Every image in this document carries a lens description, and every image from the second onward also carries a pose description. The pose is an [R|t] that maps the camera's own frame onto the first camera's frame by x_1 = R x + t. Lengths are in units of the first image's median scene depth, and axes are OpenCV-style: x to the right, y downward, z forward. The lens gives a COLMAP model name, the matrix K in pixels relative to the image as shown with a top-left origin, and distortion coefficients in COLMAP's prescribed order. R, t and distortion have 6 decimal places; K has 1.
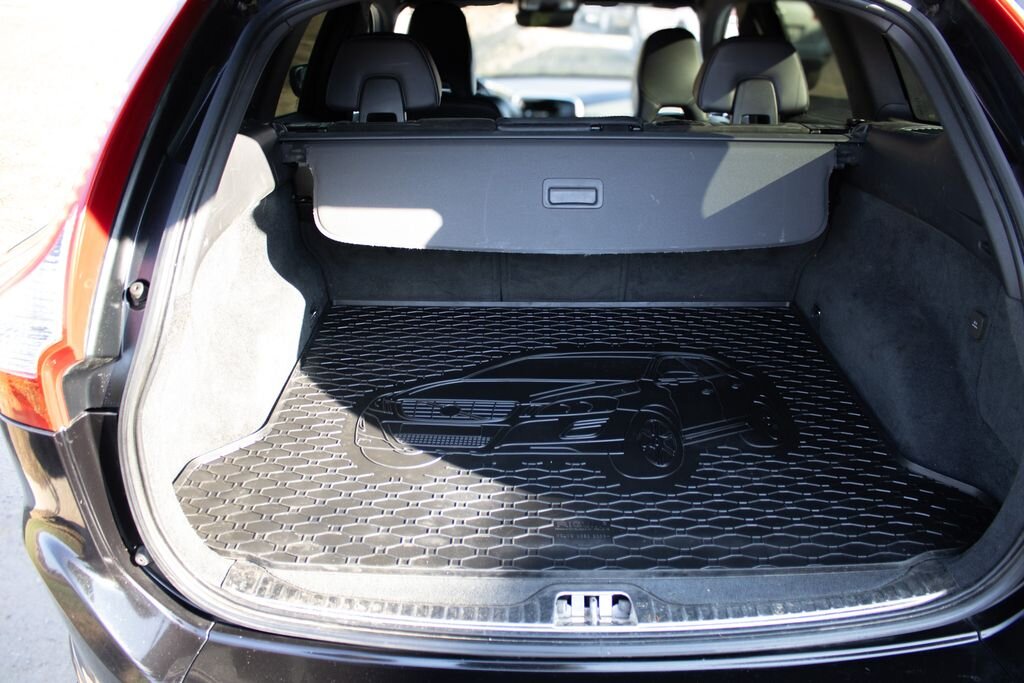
lens RADIAL K [[862.7, 0, 512.0], [0, 862.7, 341.5], [0, 0, 1]] dist [-0.150647, 0.151060]
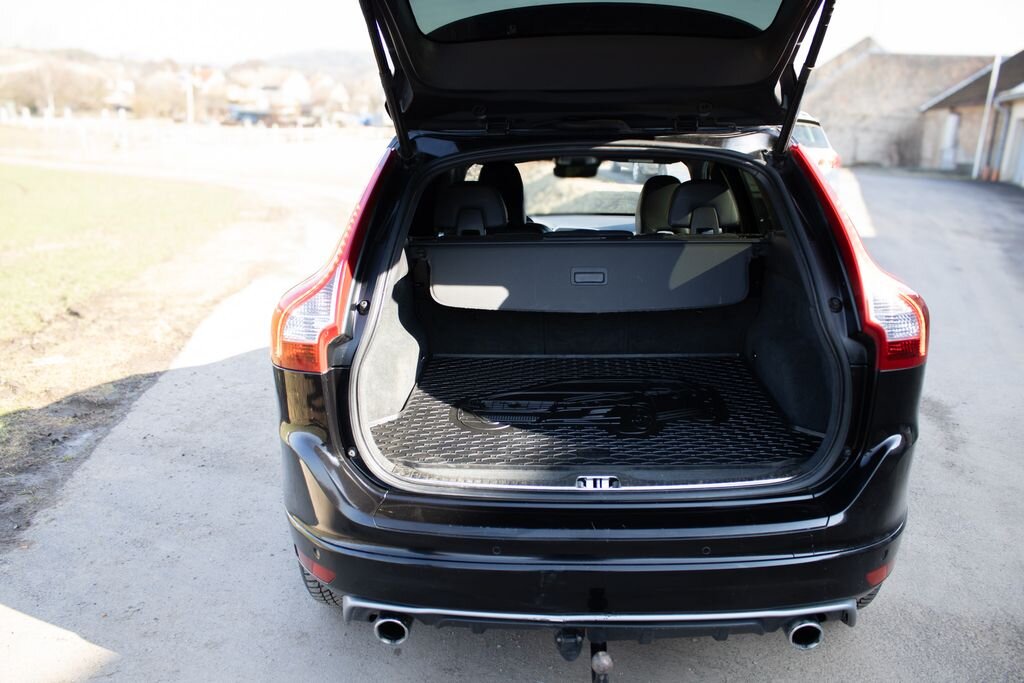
lens RADIAL K [[874.4, 0, 496.5], [0, 874.4, 335.2], [0, 0, 1]] dist [-0.157413, 0.170231]
pose [[0.998044, -0.003253, -0.062424, -0.002058], [-0.007711, 0.984612, -0.174584, 0.233144], [0.062031, 0.174724, 0.982662, -0.631428]]
